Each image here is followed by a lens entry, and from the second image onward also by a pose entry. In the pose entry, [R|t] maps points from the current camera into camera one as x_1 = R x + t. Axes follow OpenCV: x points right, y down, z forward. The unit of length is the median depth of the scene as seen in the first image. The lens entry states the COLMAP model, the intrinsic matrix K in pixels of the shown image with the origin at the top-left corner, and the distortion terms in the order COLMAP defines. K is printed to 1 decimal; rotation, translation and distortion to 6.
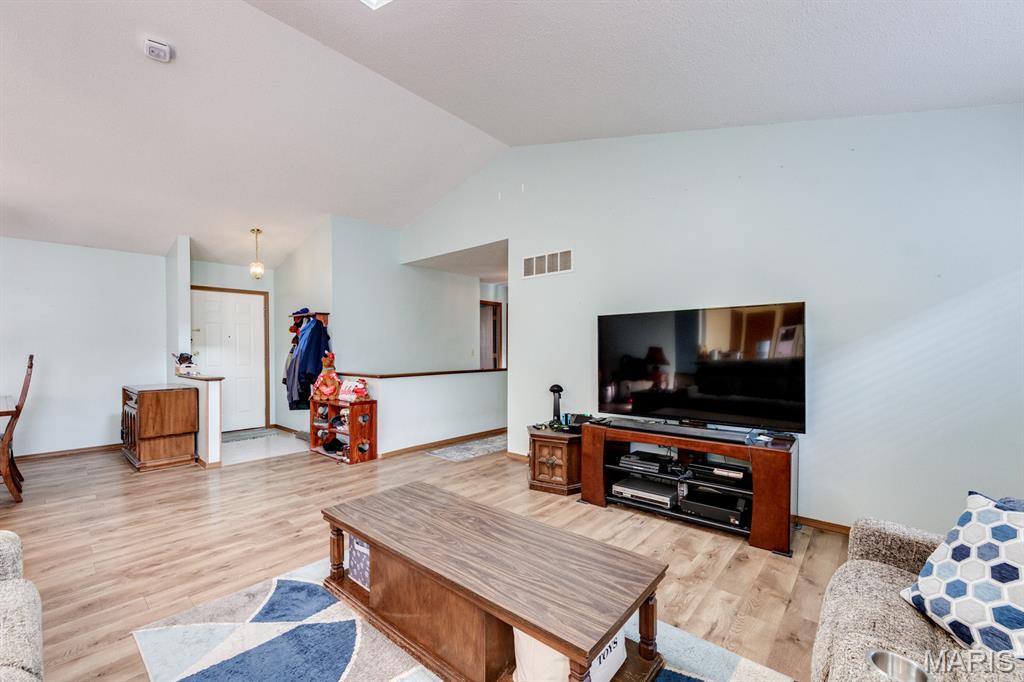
lens RADIAL K [[420.6, 0, 501.2], [0, 420.6, 344.8], [0, 0, 1]] dist [0.014012, -0.000225]
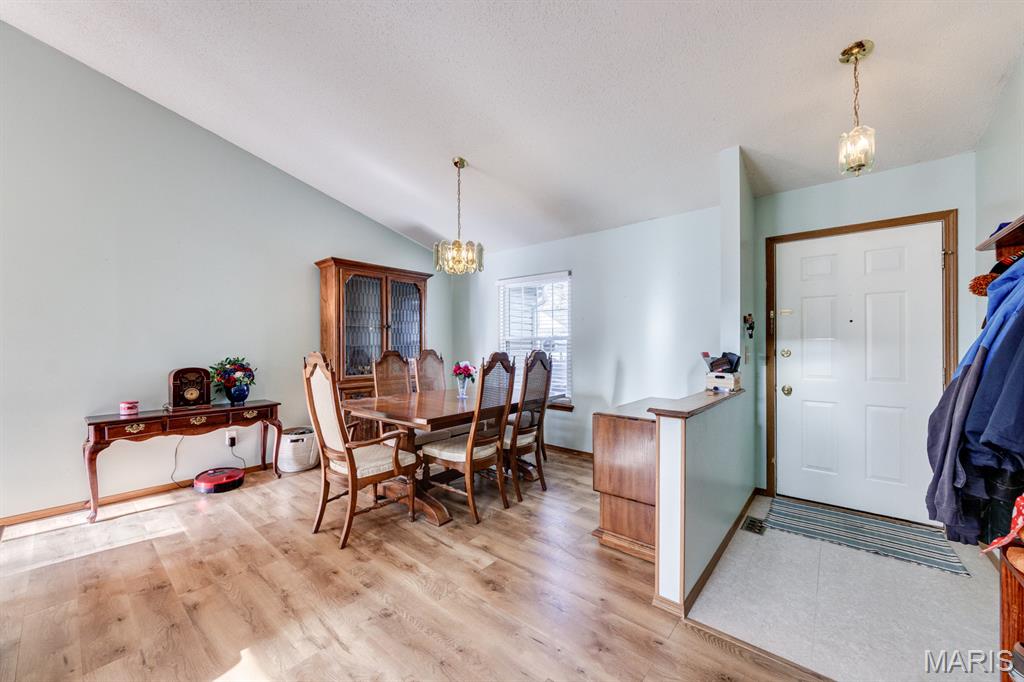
lens RADIAL K [[391.7, 0, 512.7], [0, 391.7, 343.3], [0, 0, 1]] dist [0.002343, -0.000016]
pose [[0.029791, 0.000330, -0.999556, -0.274804], [0.007128, 0.999974, 0.000542, 0.005890], [0.999531, -0.007141, 0.029788, 0.847666]]
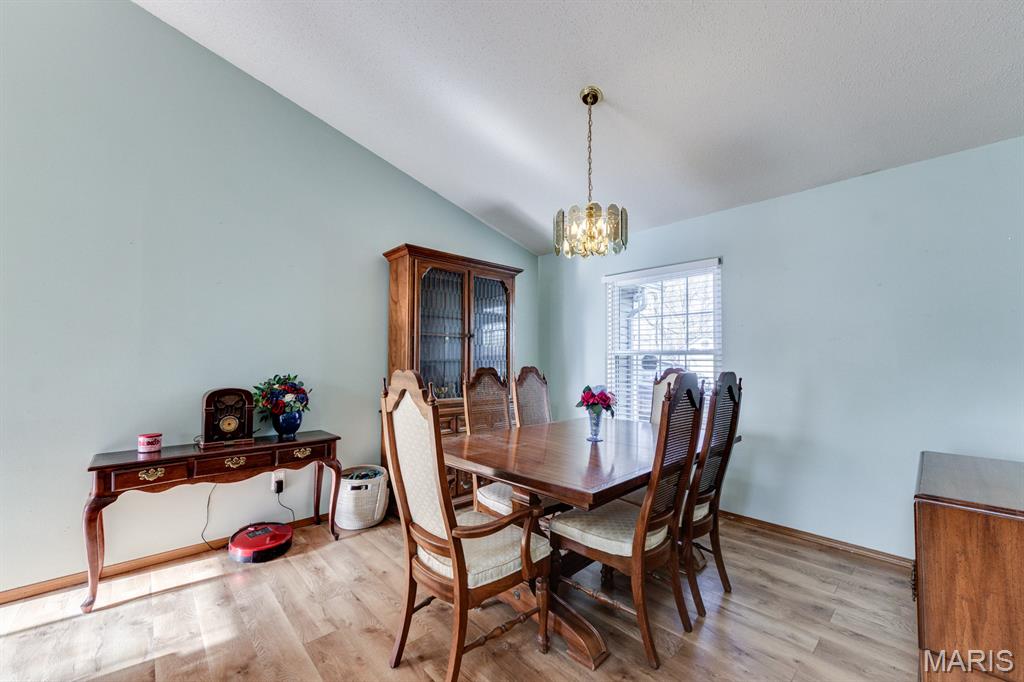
lens RADIAL K [[410.5, 0, 505.0], [0, 410.5, 344.1], [0, 0, 1]] dist [0.002452, 0.000191]
pose [[-0.106068, -0.035113, -0.993739, -0.502104], [-0.000690, 0.999379, -0.035239, 0.006487], [0.994359, -0.003052, -0.106026, 0.705194]]
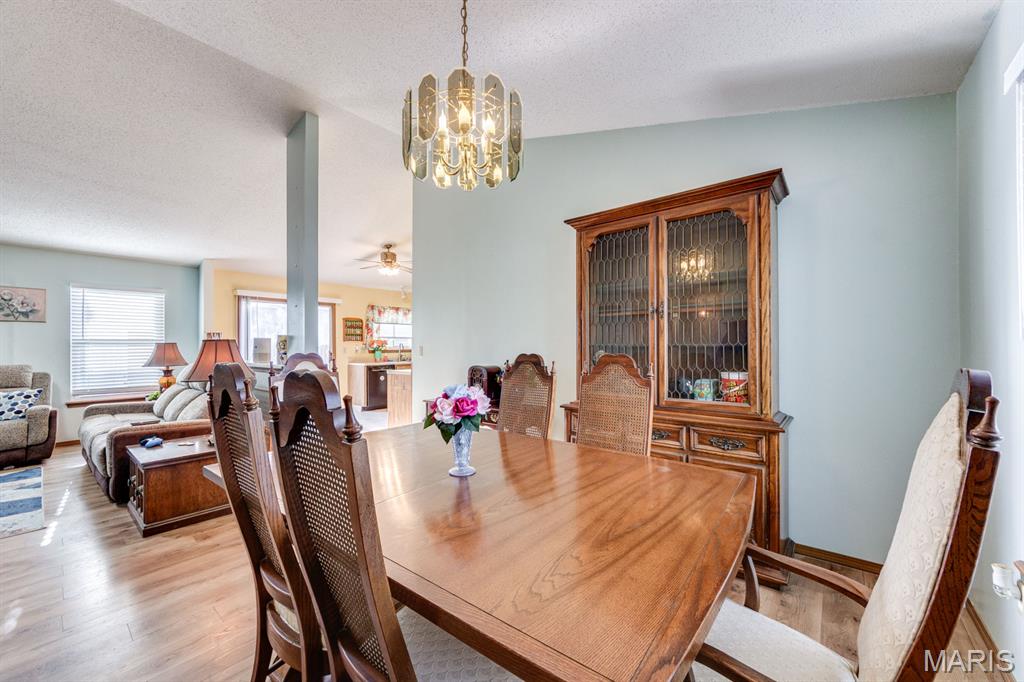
lens RADIAL K [[391.7, 0, 512.7], [0, 391.7, 343.3], [0, 0, 1]] dist [0.002343, -0.000016]
pose [[-0.999177, 0.008580, -0.039642, -1.112172], [0.009078, 0.999882, -0.012391, 0.012867], [0.039531, -0.012741, -0.999137, 1.103121]]
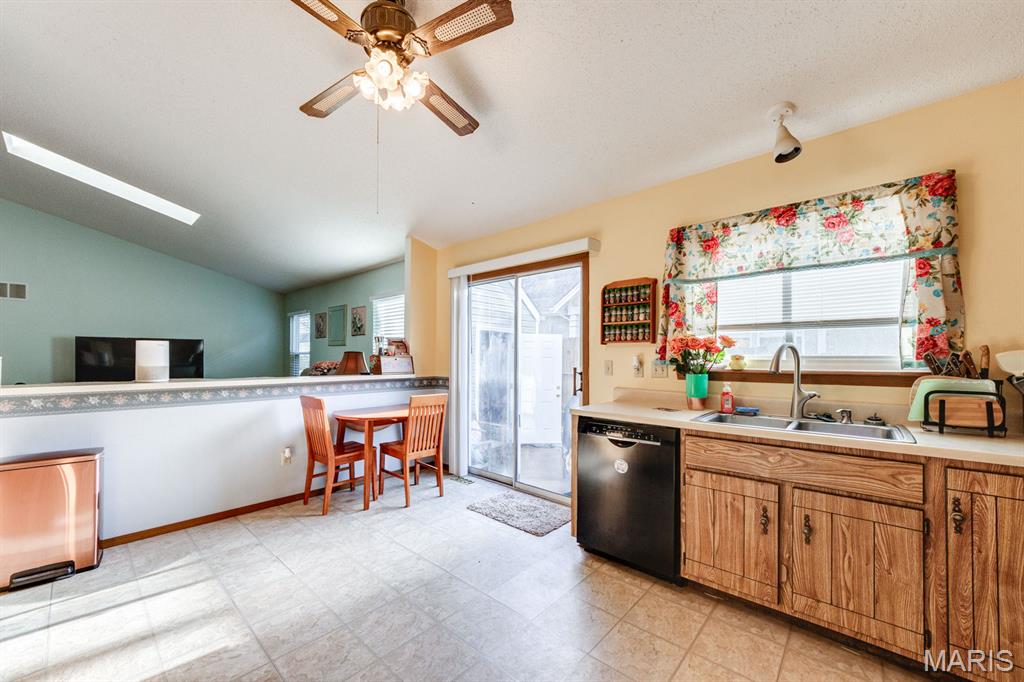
lens RADIAL K [[386.6, 0, 508.2], [0, 386.6, 358.0], [0, 0, 1]] dist [0.000800, 0.000082]
pose [[-0.004326, 0.002763, 0.999987, -1.103089], [-0.009266, 0.999953, -0.002803, 0.002289], [-0.999948, -0.009278, -0.004300, -0.578027]]
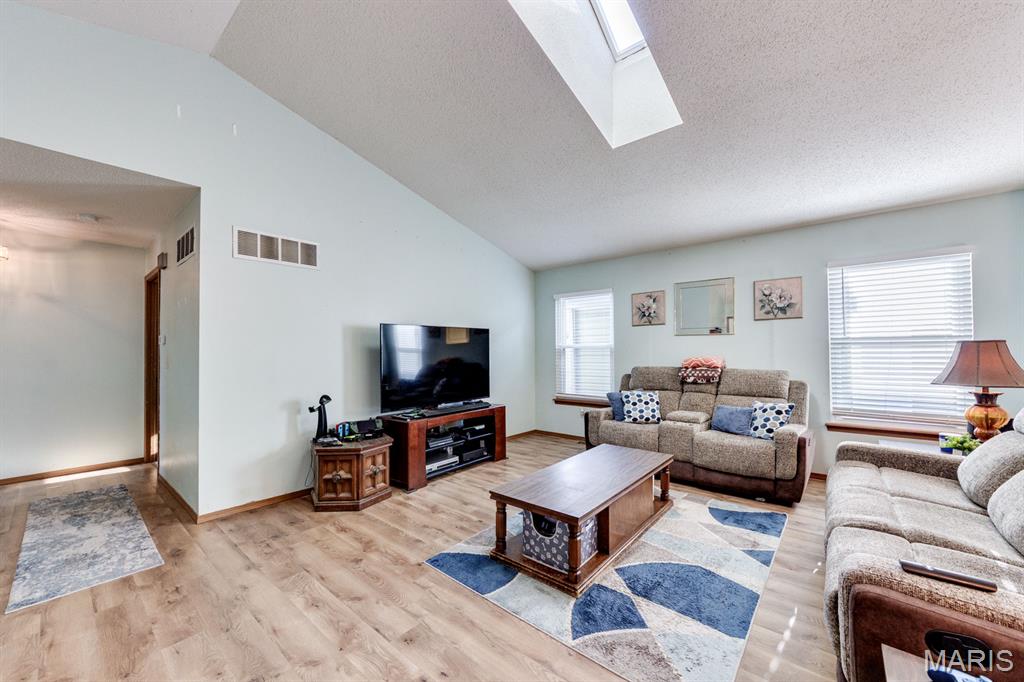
lens RADIAL K [[388.8, 0, 515.1], [0, 388.8, 347.9], [0, 0, 1]] dist [-0.017382, 0.006764]
pose [[-0.034973, 0.013543, 0.999296, -0.665633], [0.001246, 0.999908, -0.013508, 0.006048], [-0.999387, 0.000773, -0.034987, 0.600313]]
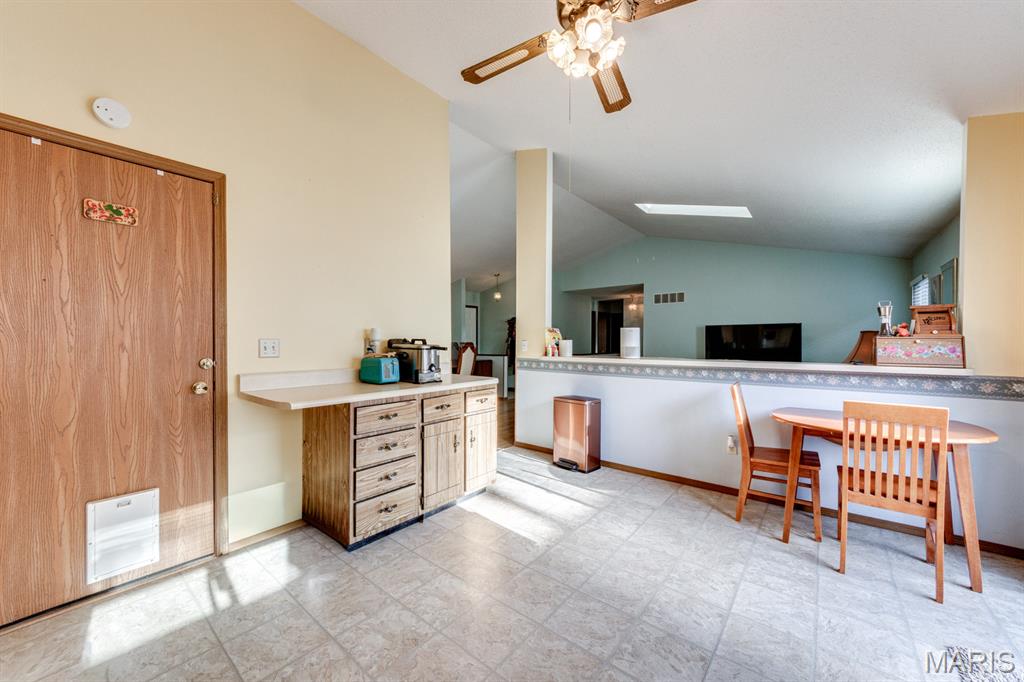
lens RADIAL K [[391.7, 0, 512.7], [0, 391.7, 343.3], [0, 0, 1]] dist [0.002343, -0.000016]
pose [[0.998165, 0.002447, 0.060503, -0.777636], [-0.003194, 0.999920, 0.012254, 0.002059], [-0.060468, -0.012425, 0.998093, -0.853820]]
